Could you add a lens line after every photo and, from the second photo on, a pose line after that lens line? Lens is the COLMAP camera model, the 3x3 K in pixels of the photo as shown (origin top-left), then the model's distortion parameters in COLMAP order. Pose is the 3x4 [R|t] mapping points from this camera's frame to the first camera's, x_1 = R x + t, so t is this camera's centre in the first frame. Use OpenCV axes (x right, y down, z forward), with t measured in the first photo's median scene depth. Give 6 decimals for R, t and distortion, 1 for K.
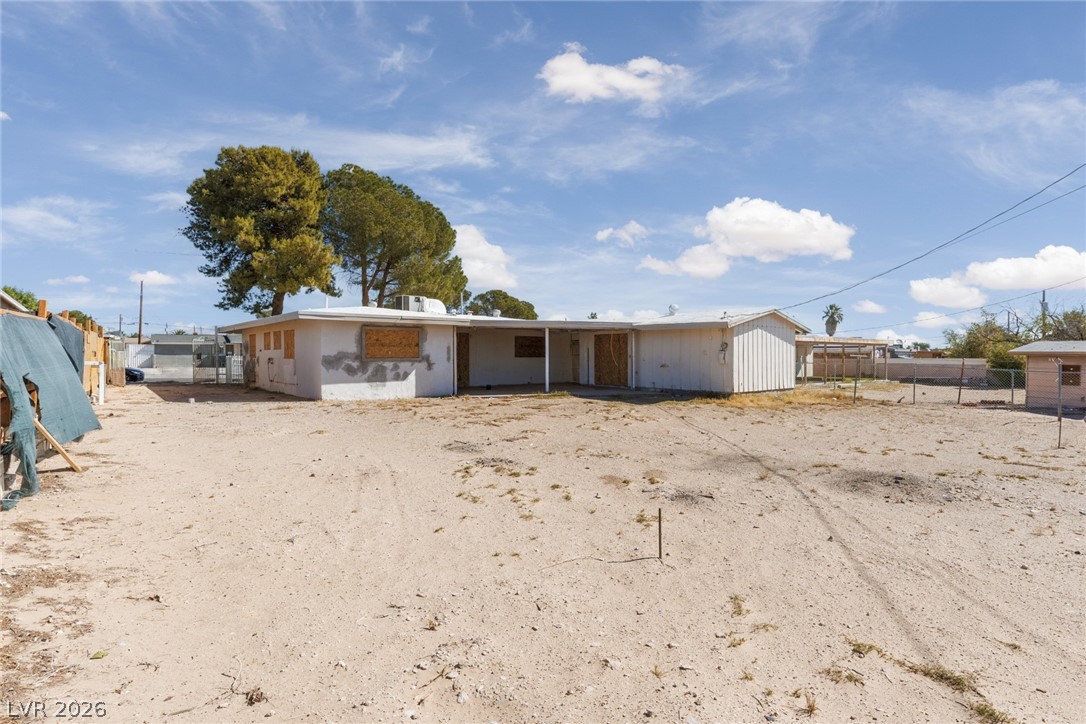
lens RADIAL K [[535.3, 0, 542.8], [0, 535.3, 359.1], [0, 0, 1]] dist [0.003163, -0.000115]
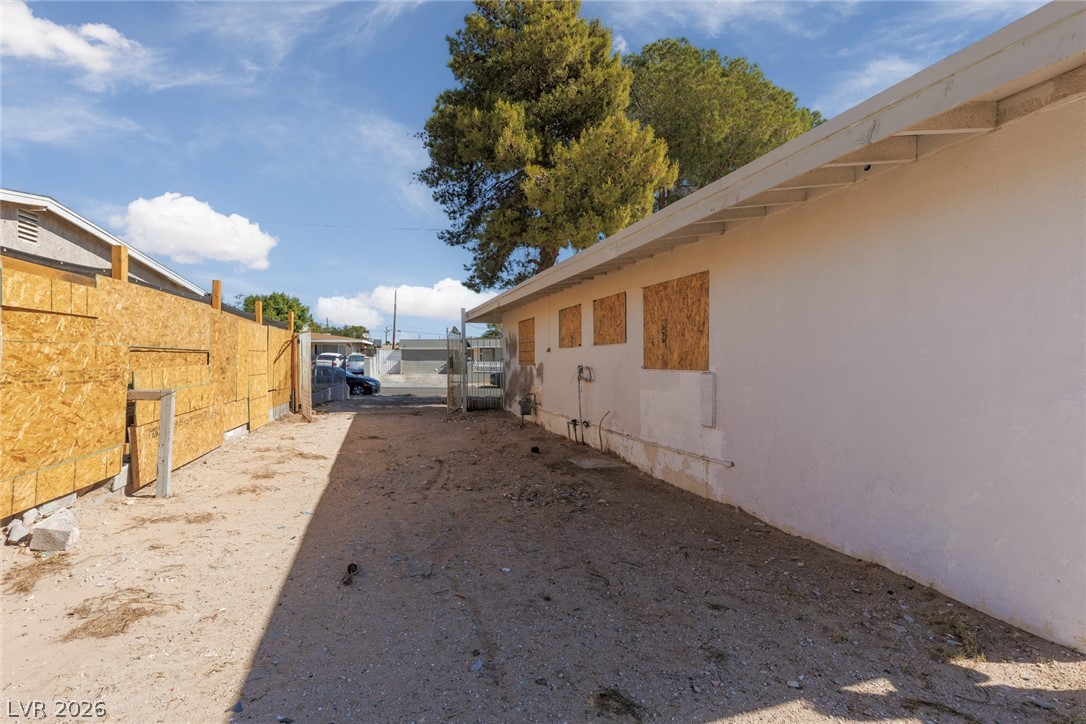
lens RADIAL K [[488.4, 0, 543.0], [0, 488.4, 359.6], [0, 0, 1]] dist [0.008663, -0.000701]
pose [[0.933193, -0.000678, -0.359375, -0.315564], [-0.003436, 0.999936, -0.010809, -0.002309], [0.359359, 0.011321, 0.933131, 0.501474]]
